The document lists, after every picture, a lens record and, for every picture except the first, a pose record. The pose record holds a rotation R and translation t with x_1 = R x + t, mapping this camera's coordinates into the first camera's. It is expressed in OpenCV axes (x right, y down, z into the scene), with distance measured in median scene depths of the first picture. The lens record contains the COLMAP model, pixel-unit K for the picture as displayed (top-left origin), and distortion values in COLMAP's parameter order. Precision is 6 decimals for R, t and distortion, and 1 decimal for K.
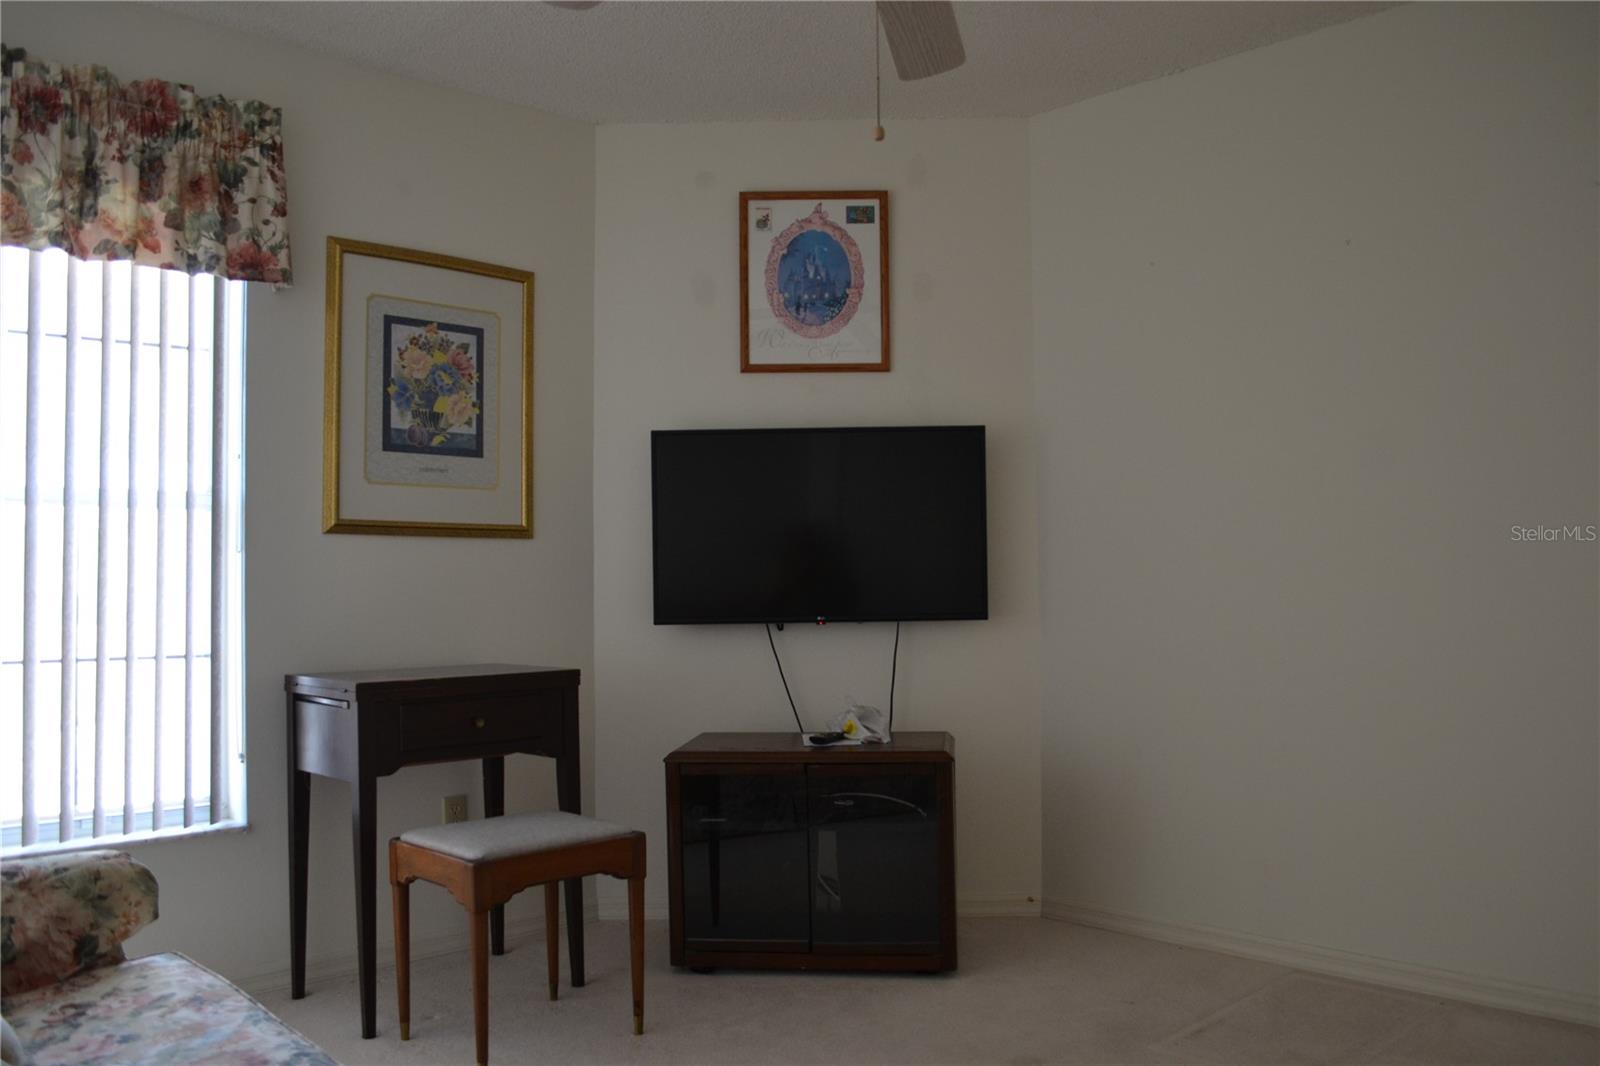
lens RADIAL K [[1256.0, 0, 819.1], [0, 1256.0, 537.5], [0, 0, 1]] dist [-0.082397, 0.007154]
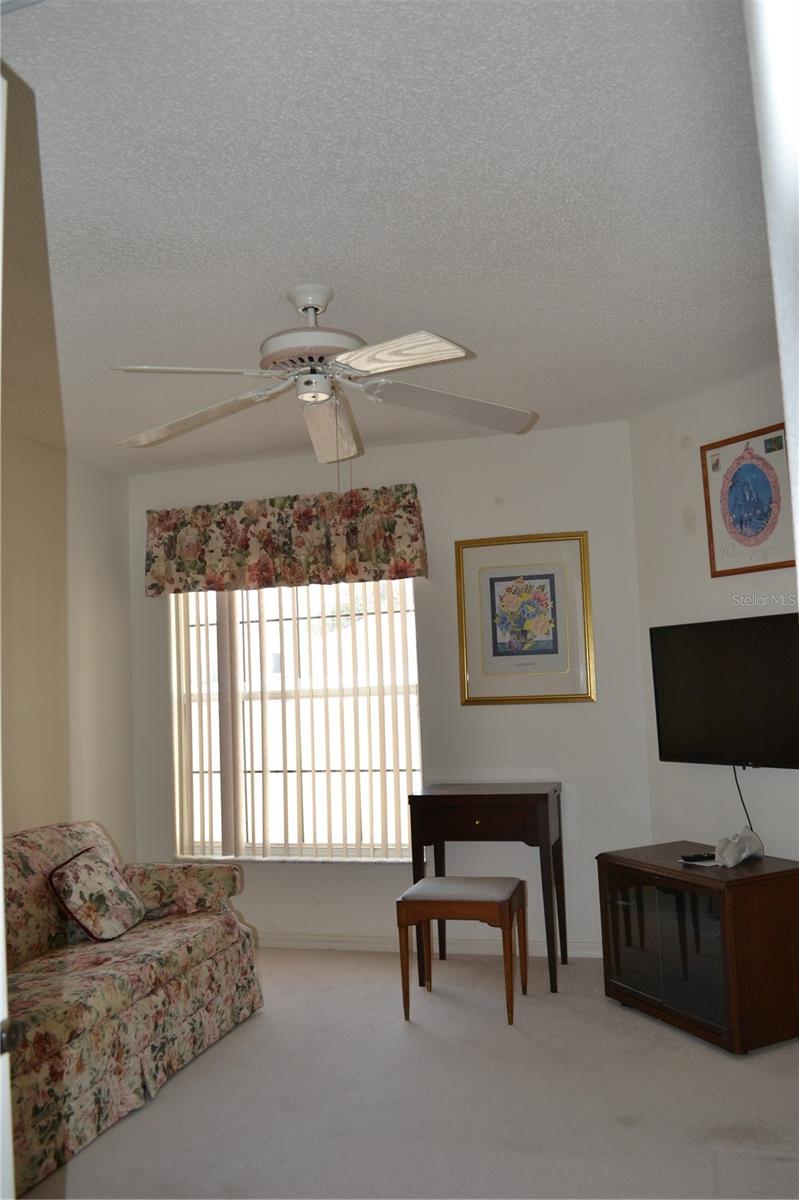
lens RADIAL K [[942.0, 0, 399.5], [0, 942.0, 600.0], [0, 0, 1]] dist [-0.082397, 0.007154]
pose [[0.511582, -0.084388, -0.855081, 0.693725], [0.064949, 0.996116, -0.059448, -0.076160], [0.856776, -0.025124, 0.515076, 0.201648]]
